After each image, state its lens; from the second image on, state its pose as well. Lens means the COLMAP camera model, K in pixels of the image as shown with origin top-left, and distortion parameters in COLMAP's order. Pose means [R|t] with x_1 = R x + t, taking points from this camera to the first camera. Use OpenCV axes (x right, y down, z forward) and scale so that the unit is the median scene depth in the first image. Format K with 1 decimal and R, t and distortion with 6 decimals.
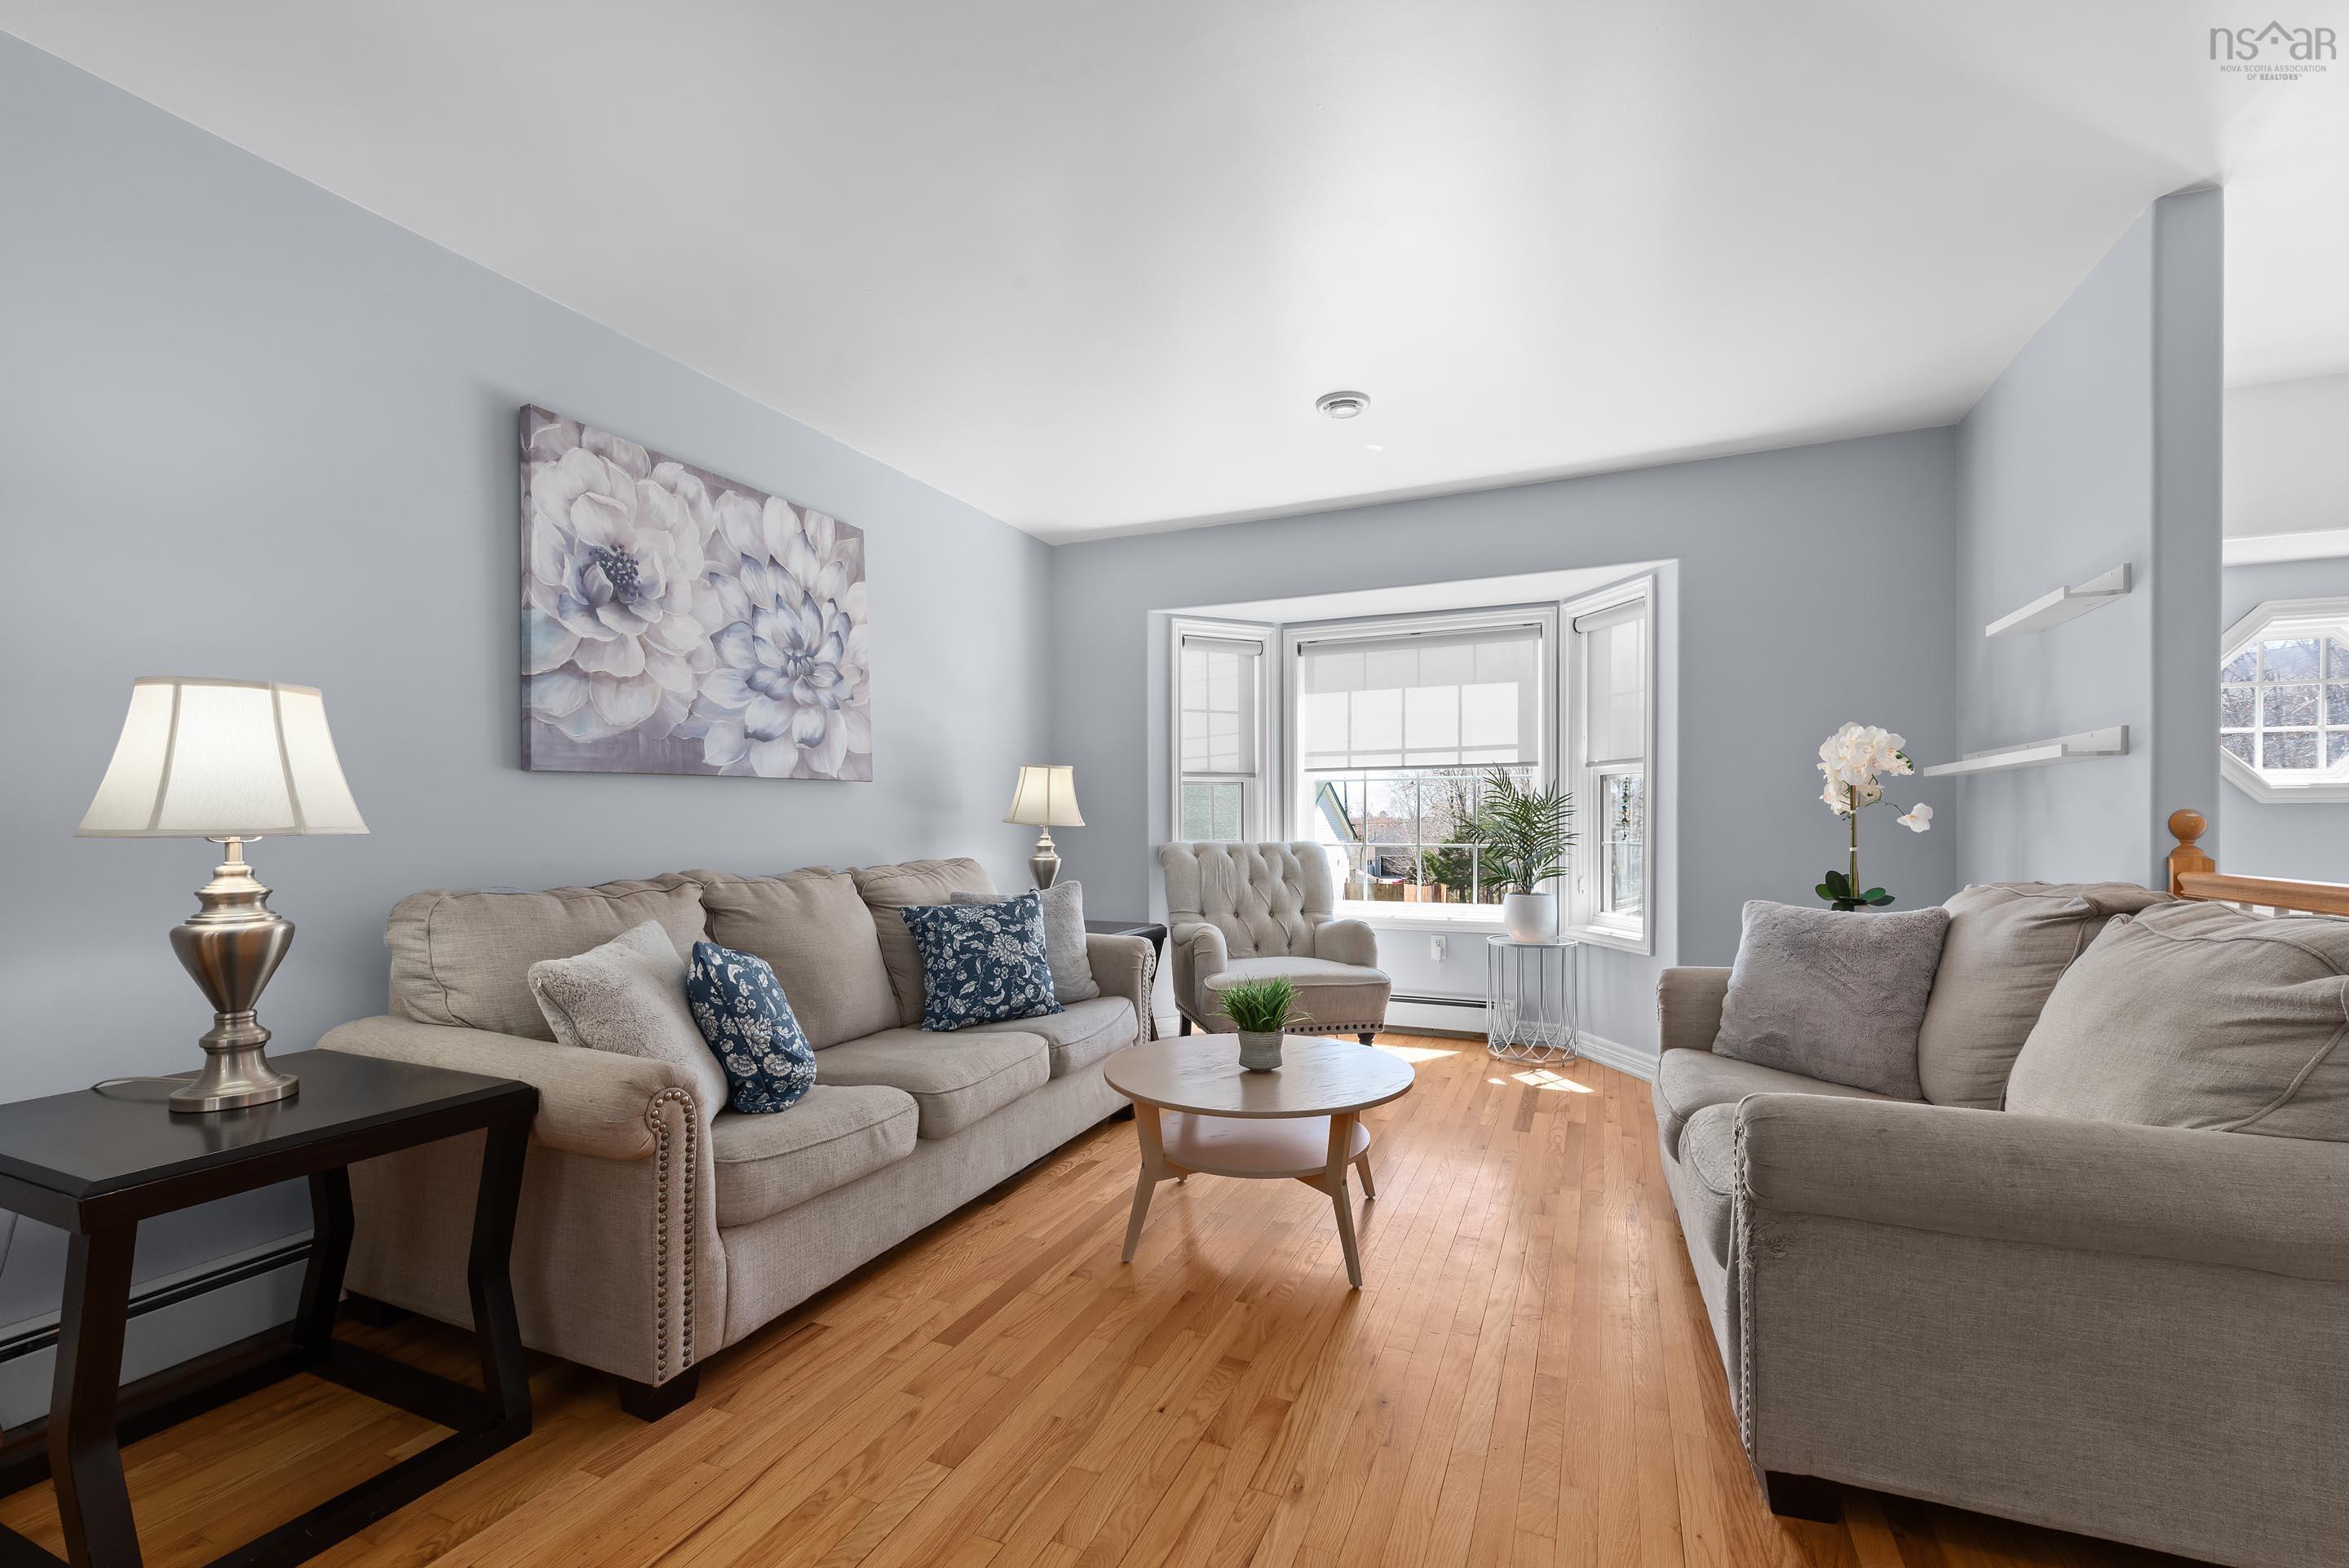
lens RADIAL K [[978.1, 0, 1165.4], [0, 978.1, 815.6], [0, 0, 1]] dist [0.009295, -0.000337]
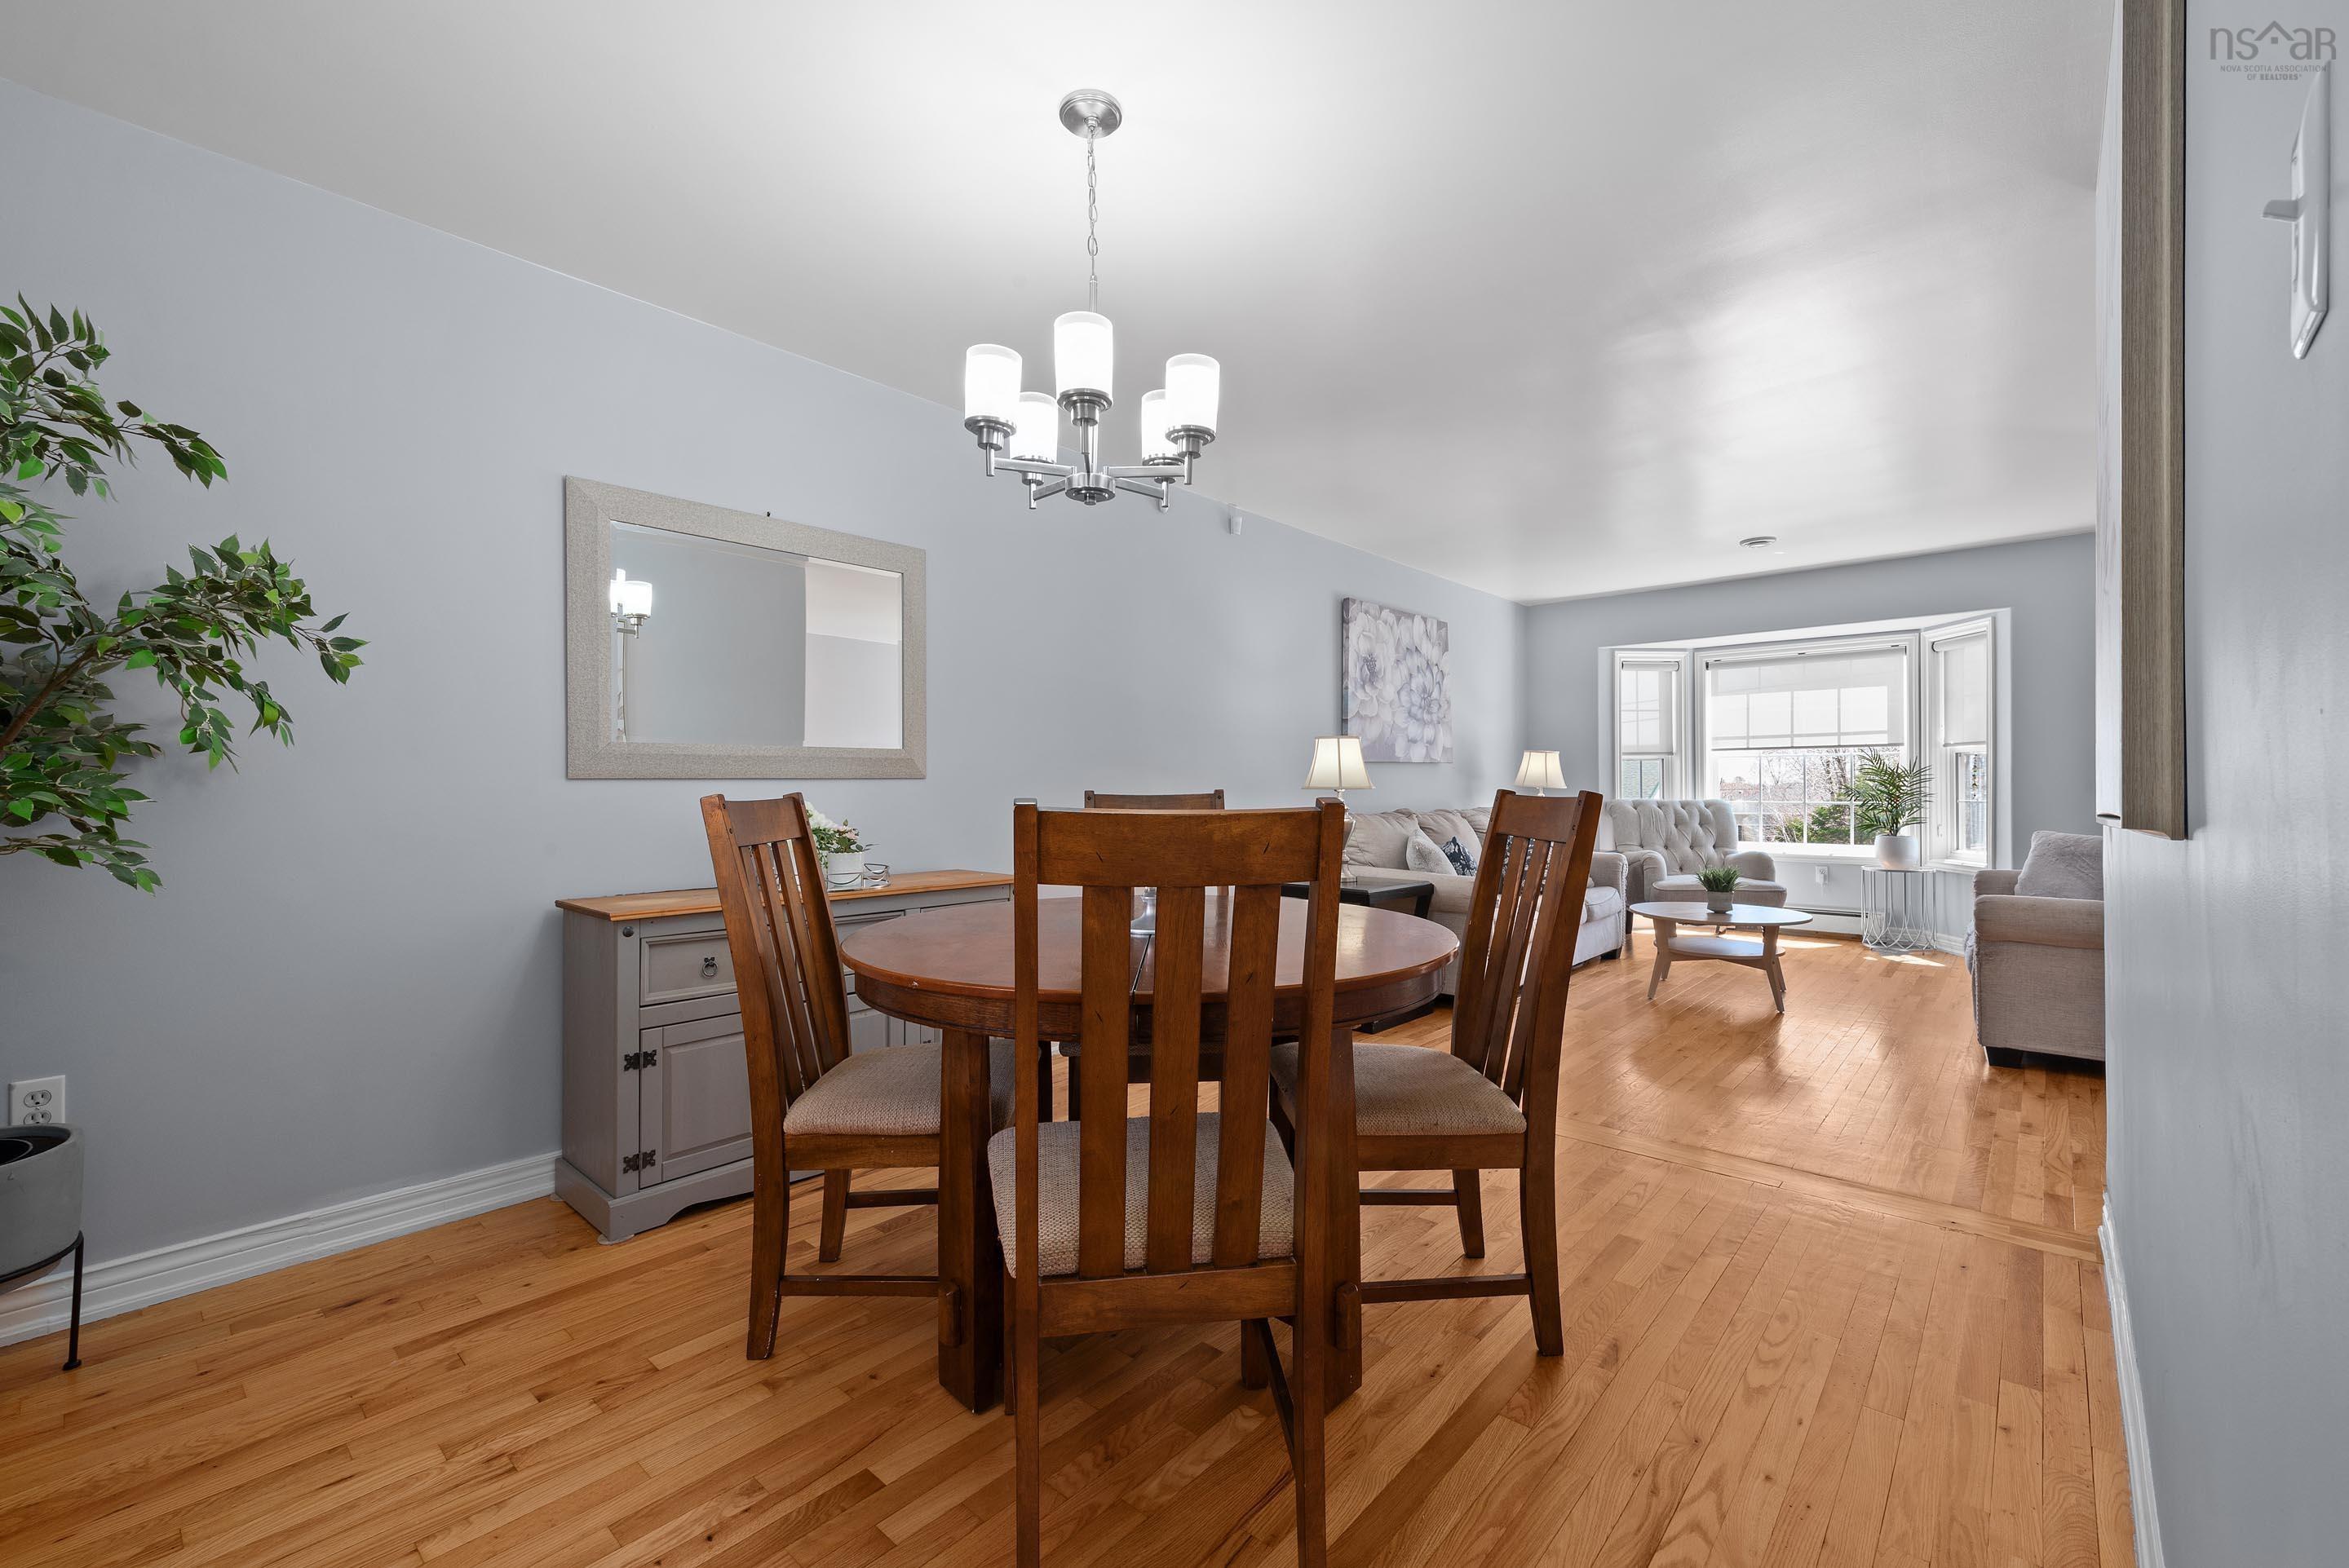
lens RADIAL K [[978.1, 0, 1157.2], [0, 978.1, 779.3], [0, 0, 1]] dist [0.009295, -0.000337]
pose [[0.951044, -0.002630, -0.309044, -0.291778], [0.001448, 0.999991, -0.004055, 0.001598], [0.309052, 0.003409, 0.951039, -0.970326]]
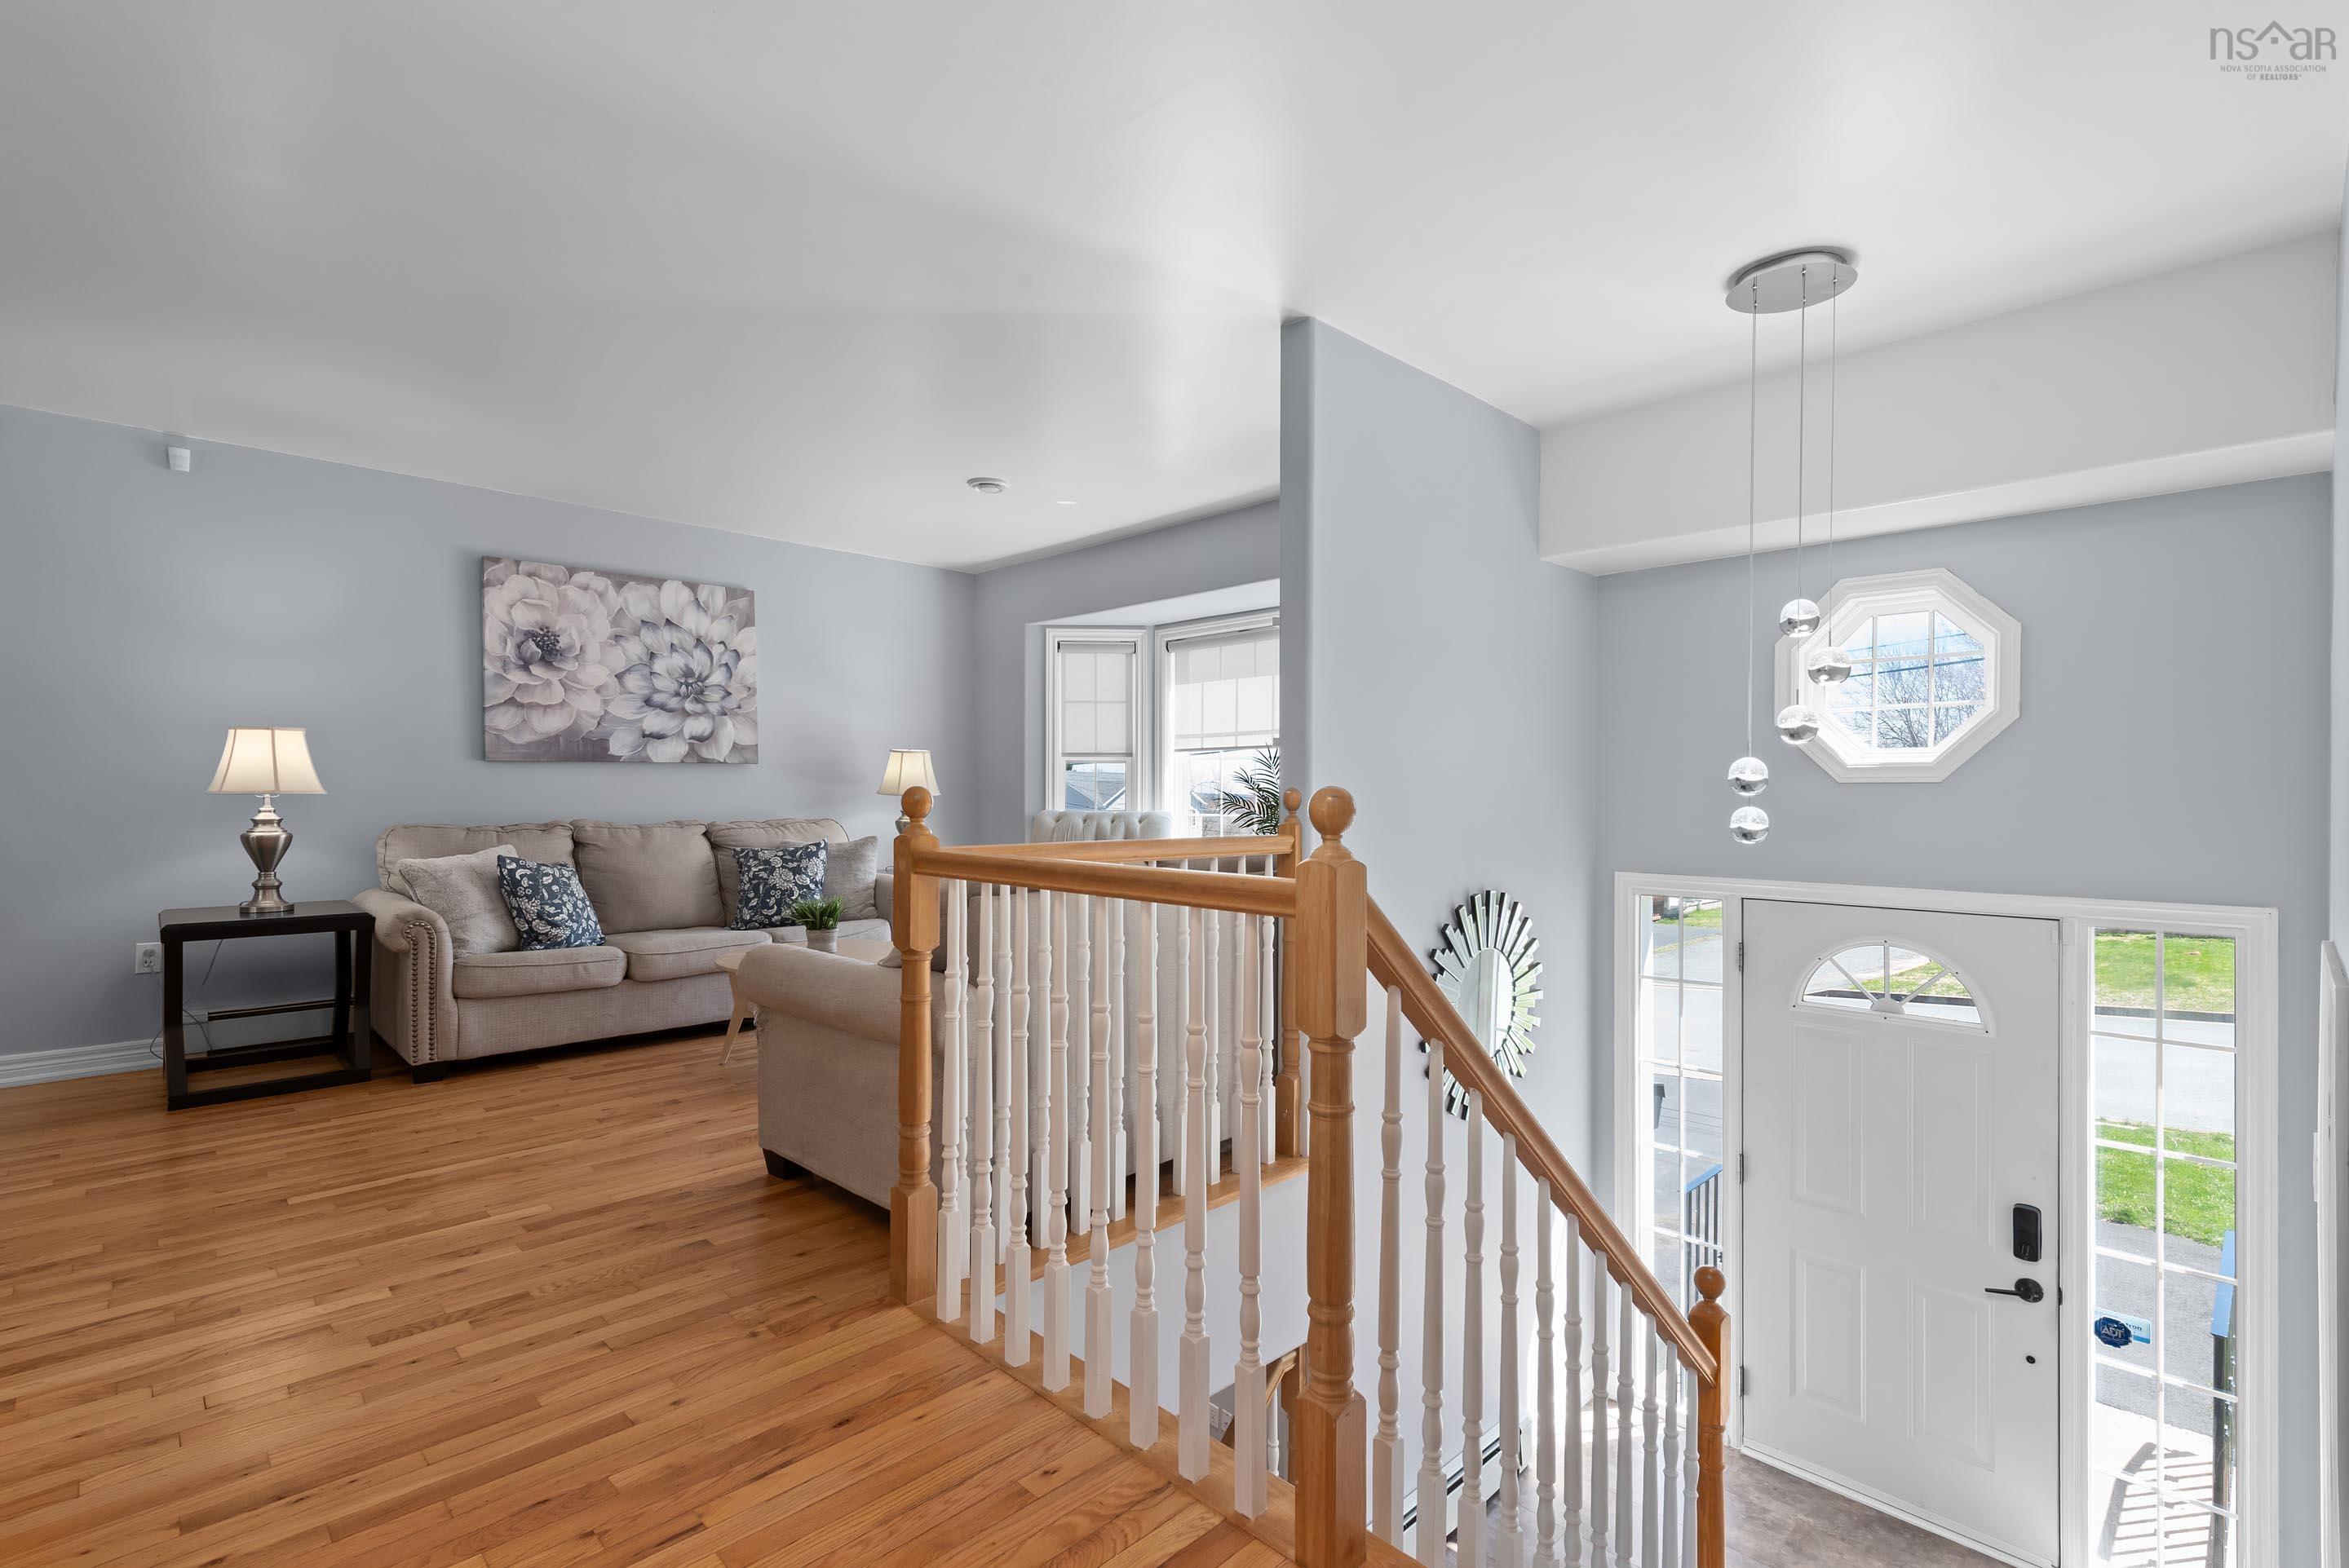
lens RADIAL K [[1063.5, 0, 1187.3], [0, 1063.5, 794.3], [0, 0, 1]] dist [0.019092, -0.000380]
pose [[0.926936, 0.010000, -0.375085, 0.992715], [-0.007563, 0.999940, 0.007969, -0.007745], [0.375142, -0.004550, 0.926956, -0.256812]]
